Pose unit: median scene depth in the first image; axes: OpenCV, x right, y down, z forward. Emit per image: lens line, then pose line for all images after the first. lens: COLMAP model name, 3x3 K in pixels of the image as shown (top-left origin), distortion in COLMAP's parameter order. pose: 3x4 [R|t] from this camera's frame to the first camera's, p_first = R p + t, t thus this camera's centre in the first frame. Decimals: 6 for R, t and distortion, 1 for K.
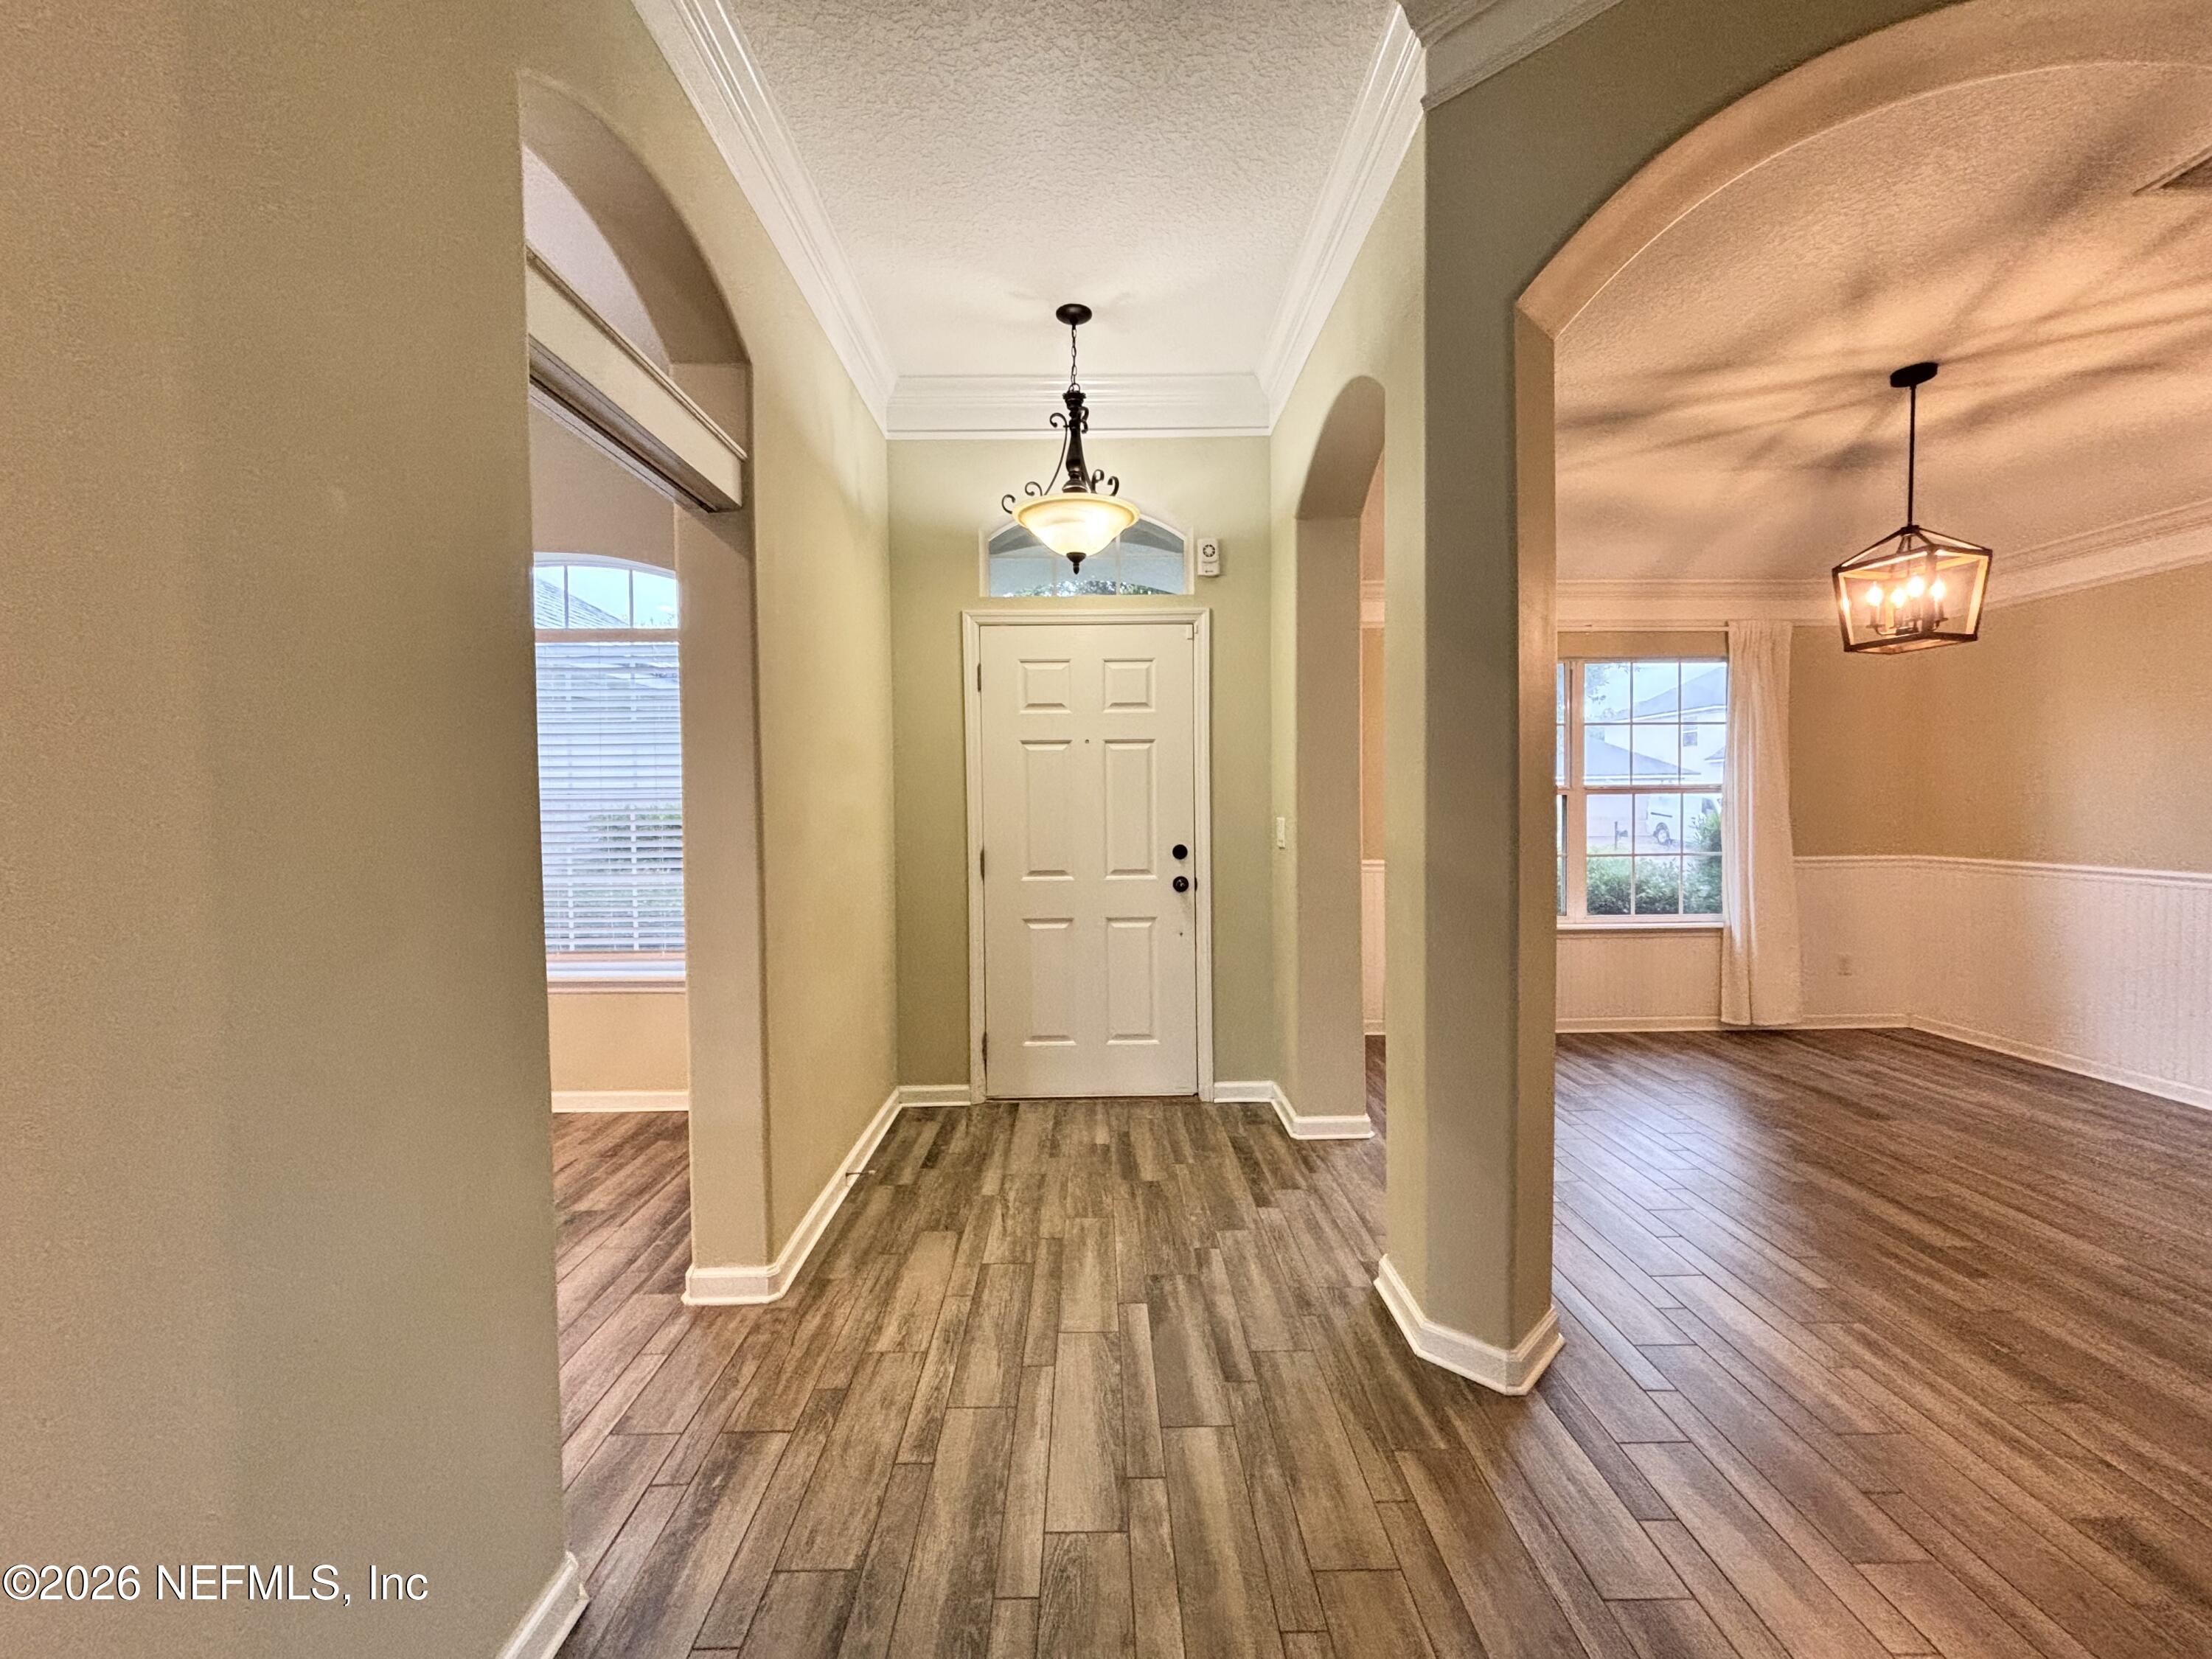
lens RADIAL K [[892.1, 0, 1101.1], [0, 892.1, 830.0], [0, 0, 1]] dist [0.001987, 0.000287]
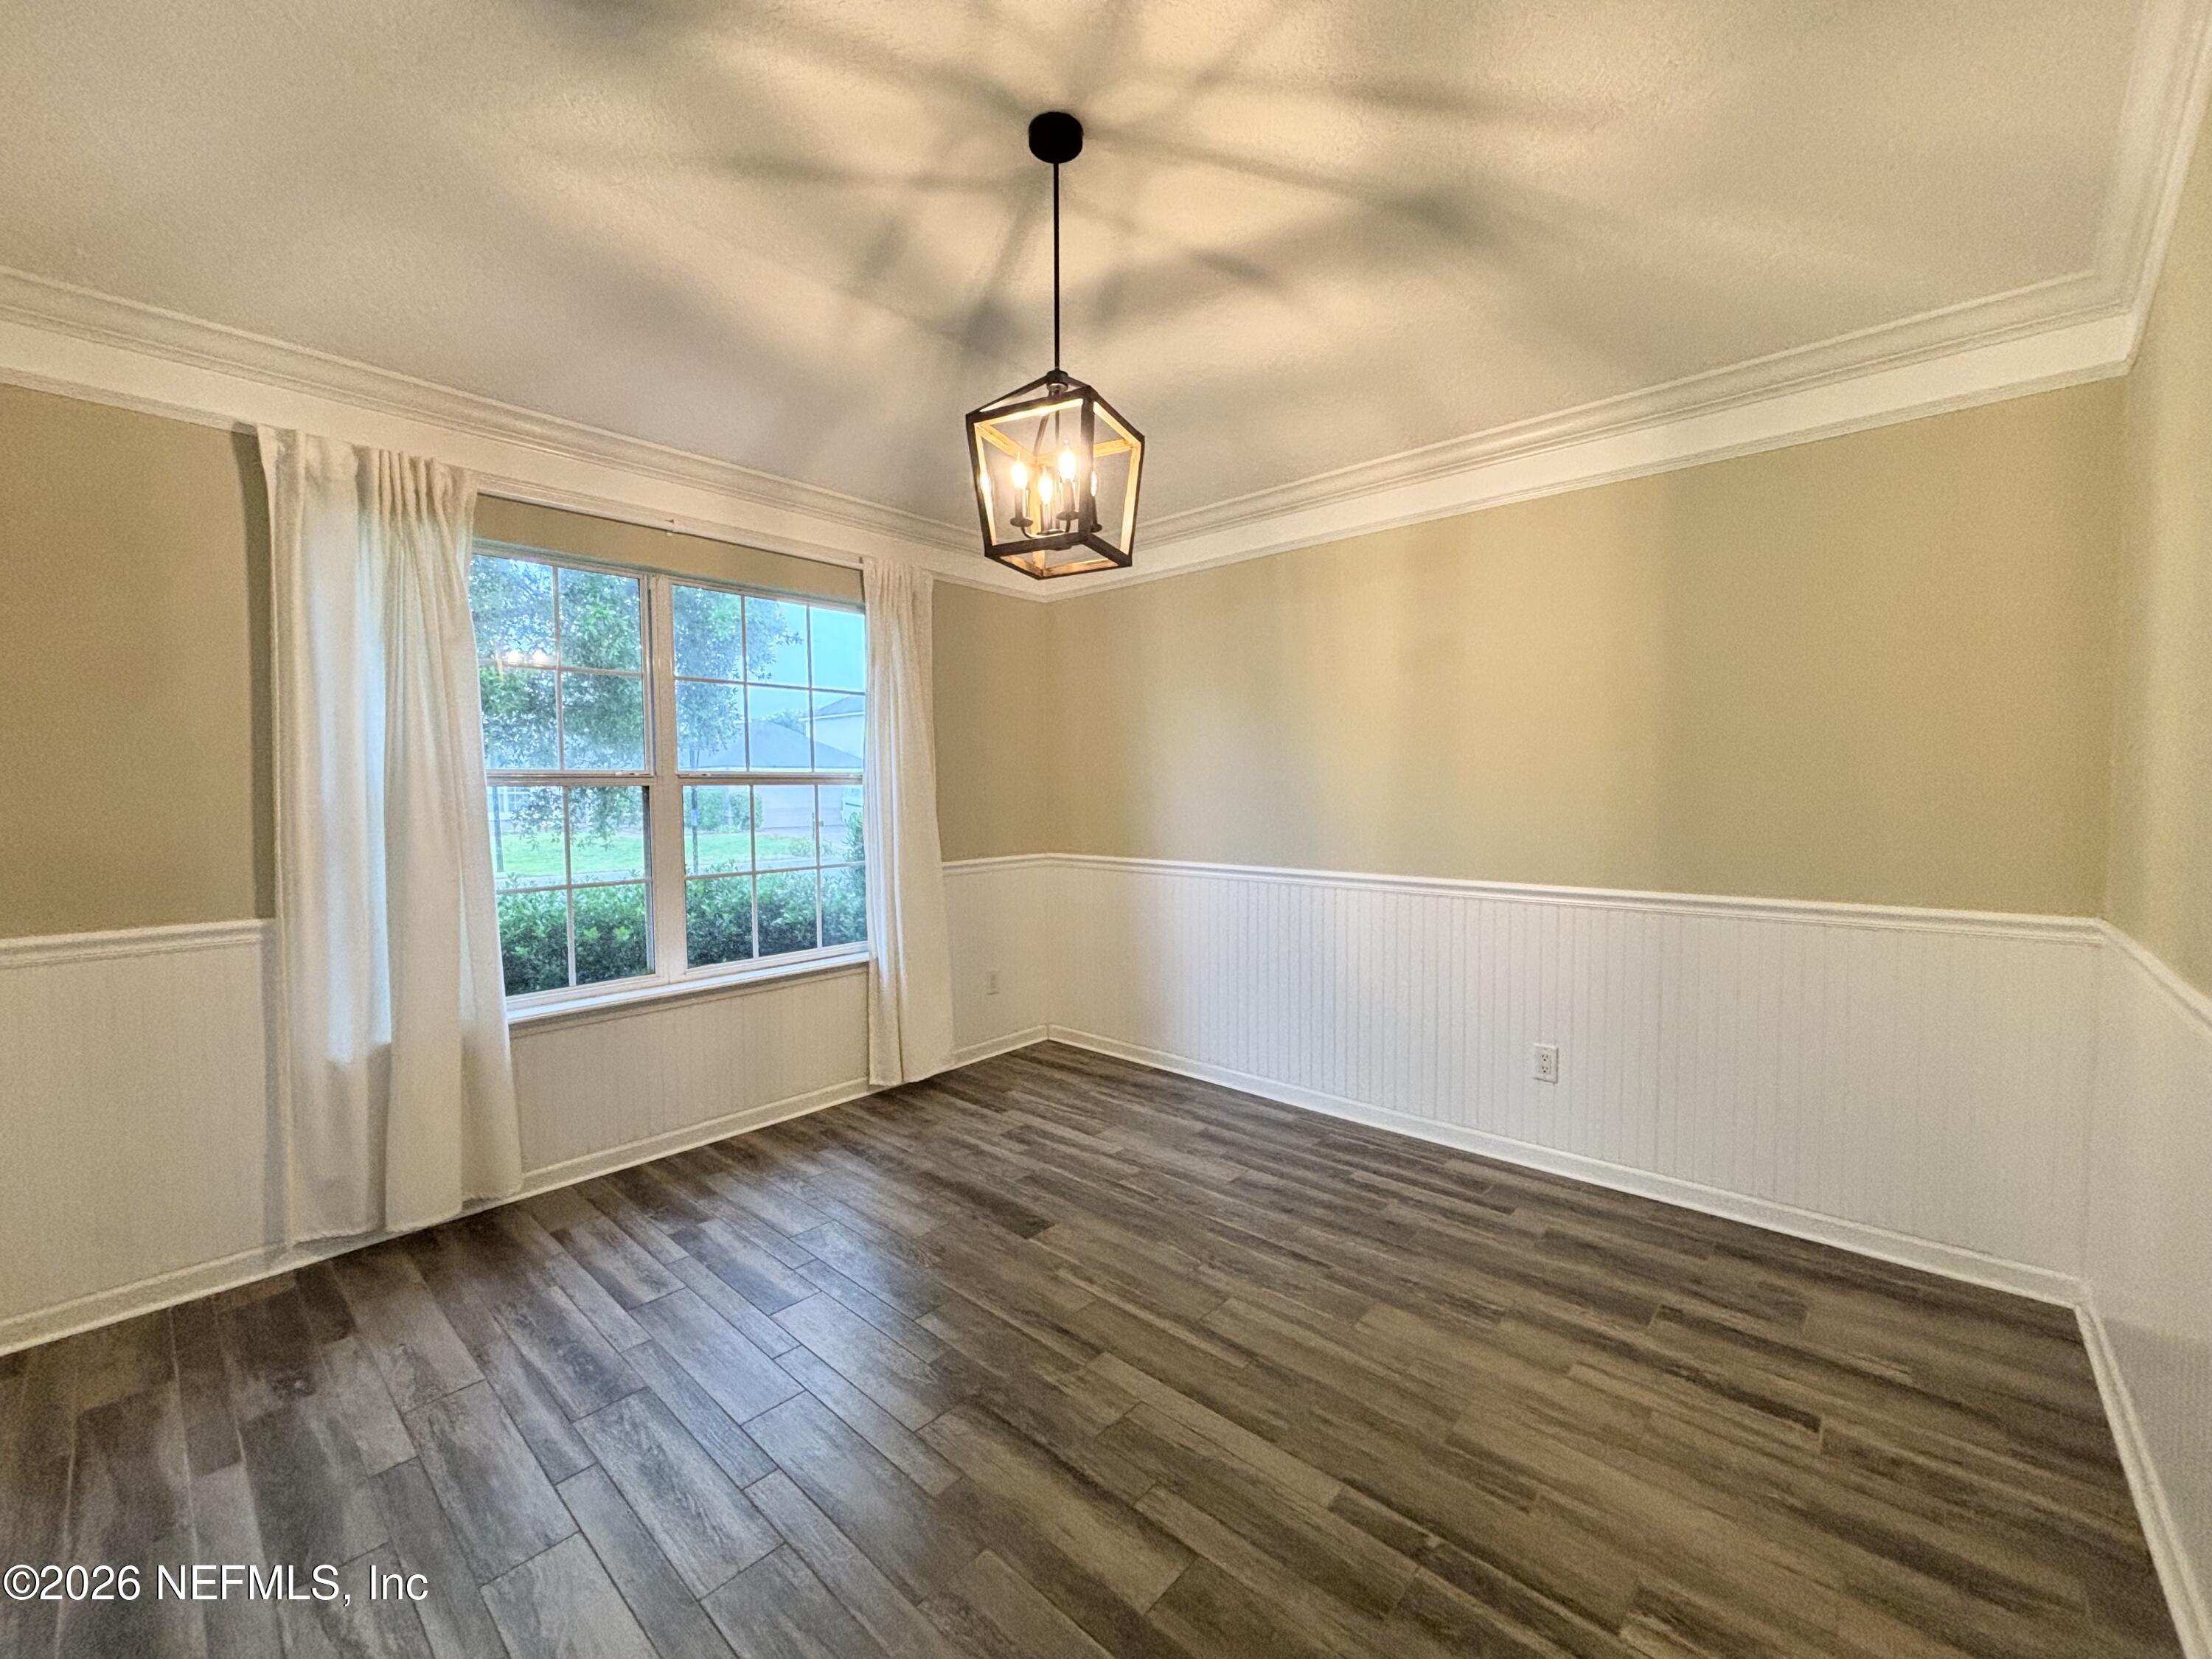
lens RADIAL K [[892.1, 0, 1101.1], [0, 892.1, 830.0], [0, 0, 1]] dist [0.001987, 0.000287]
pose [[0.679380, -0.030923, 0.733135, 0.514785], [0.021697, 0.999521, 0.022053, -0.027473], [-0.733466, 0.000924, 0.679726, 0.626793]]
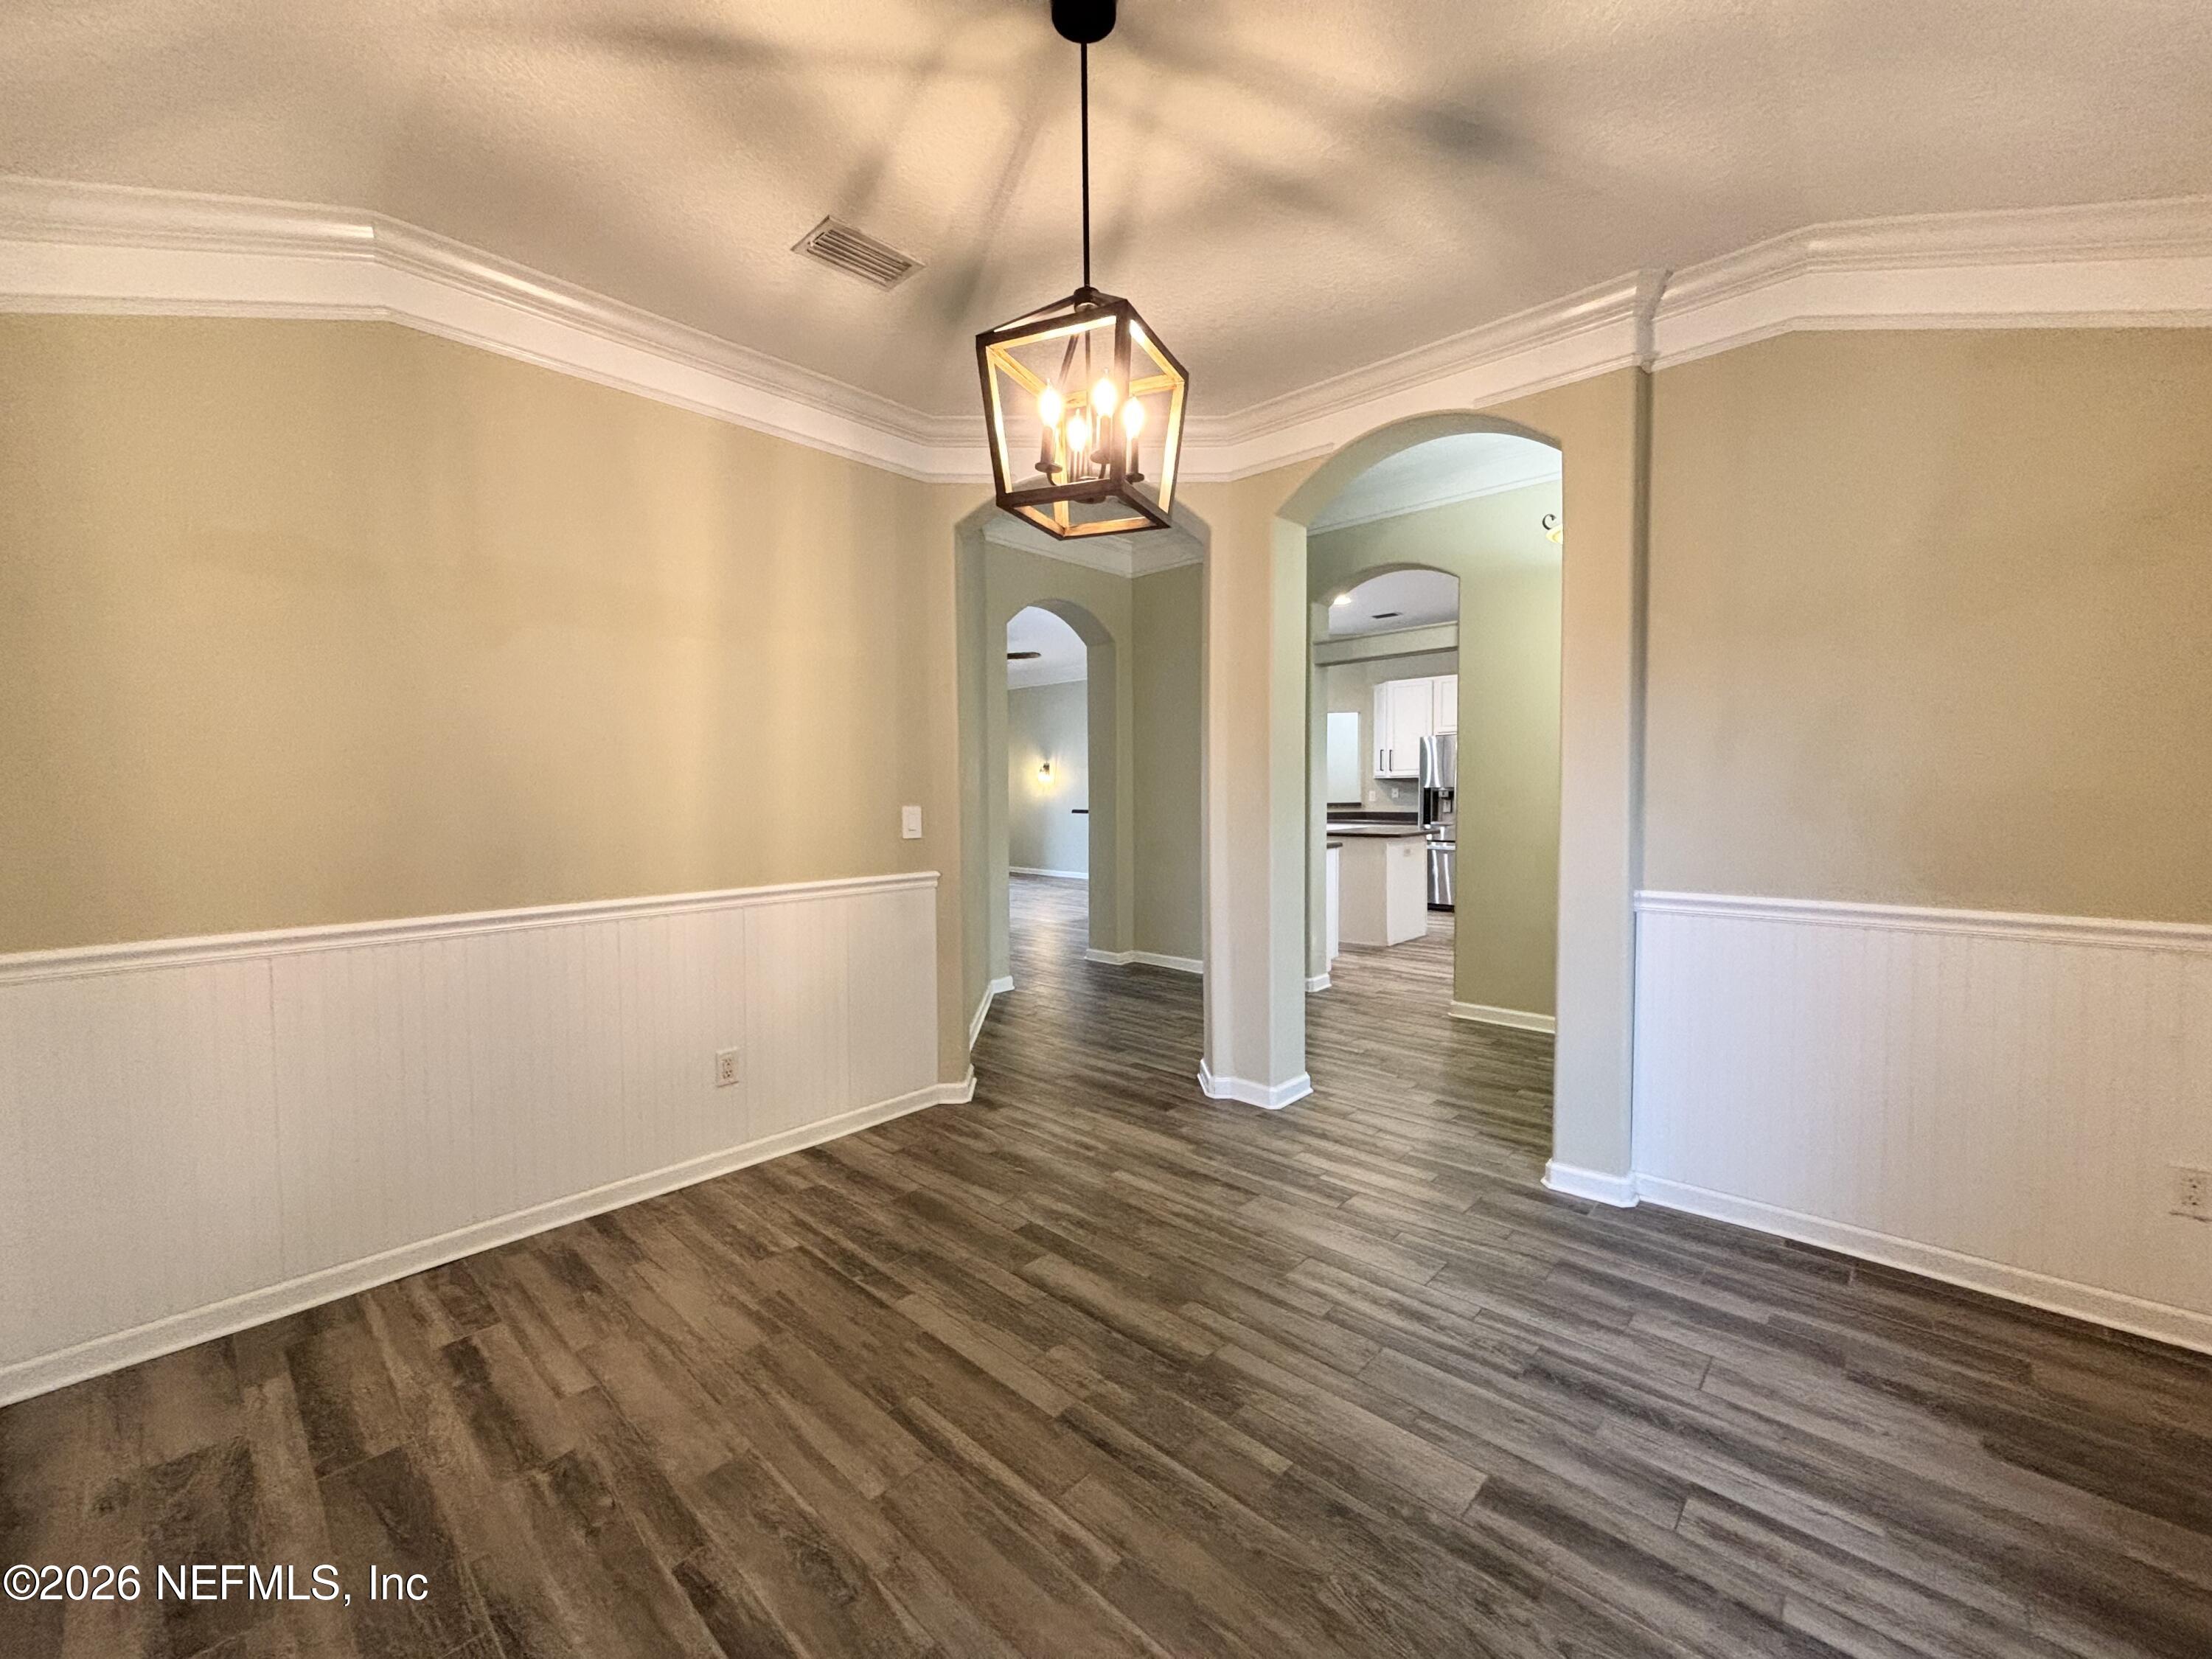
lens RADIAL K [[880.0, 0, 1104.2], [0, 880.0, 829.4], [0, 0, 1]] dist [-0.011359, -0.000085]
pose [[-0.690268, 0.051201, -0.721740, 1.515990], [-0.004410, 0.997177, 0.074958, -0.064169], [0.723540, 0.054924, -0.688094, 1.625486]]
